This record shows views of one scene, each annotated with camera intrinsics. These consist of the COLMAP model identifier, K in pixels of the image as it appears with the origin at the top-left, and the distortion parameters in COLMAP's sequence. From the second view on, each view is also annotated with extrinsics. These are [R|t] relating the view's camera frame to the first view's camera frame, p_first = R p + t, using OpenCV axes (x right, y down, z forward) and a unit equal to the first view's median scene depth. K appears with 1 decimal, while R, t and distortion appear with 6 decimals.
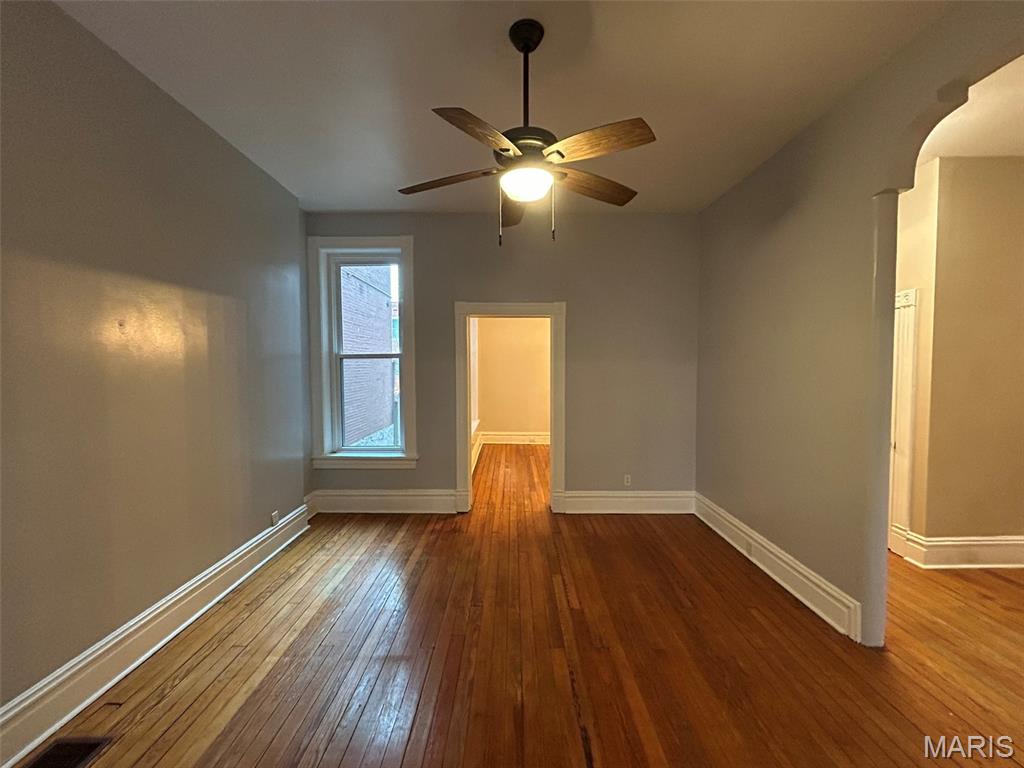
lens RADIAL K [[410.3, 0, 510.7], [0, 410.3, 380.2], [0, 0, 1]] dist [-0.000221, -0.000094]
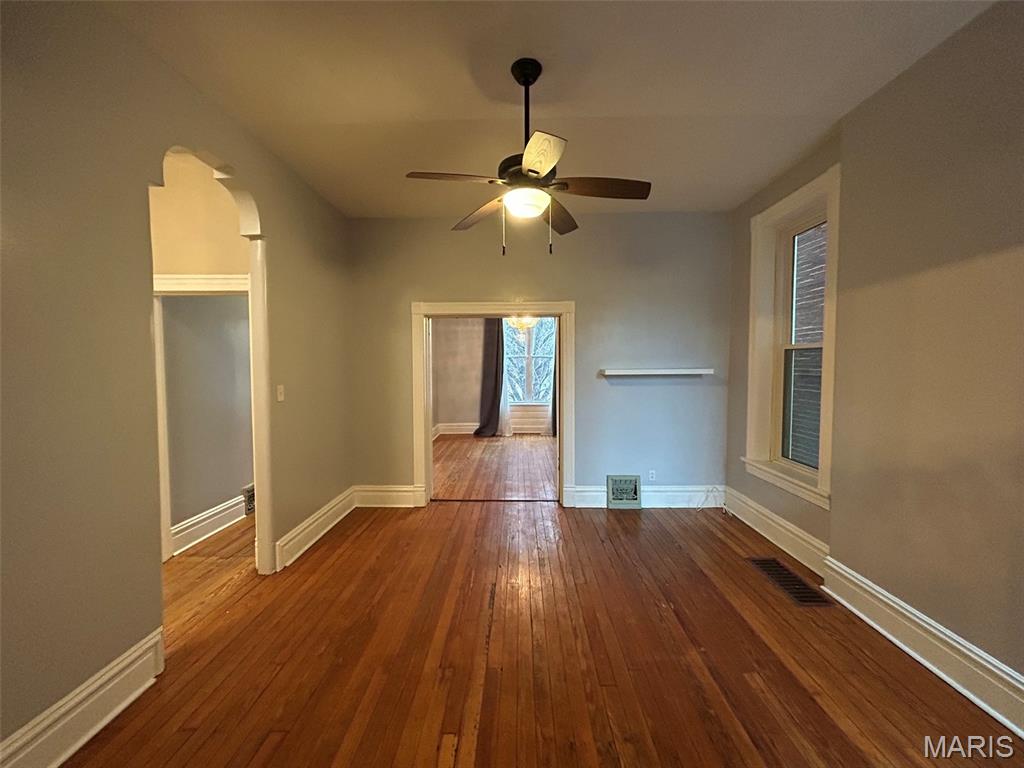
lens RADIAL K [[410.3, 0, 510.7], [0, 410.3, 380.2], [0, 0, 1]] dist [-0.000221, -0.000094]
pose [[-0.999893, 0.005719, 0.013500, 0.052106], [0.006662, 0.997462, 0.070891, -0.051628], [-0.013060, 0.070973, -0.997393, 1.590730]]
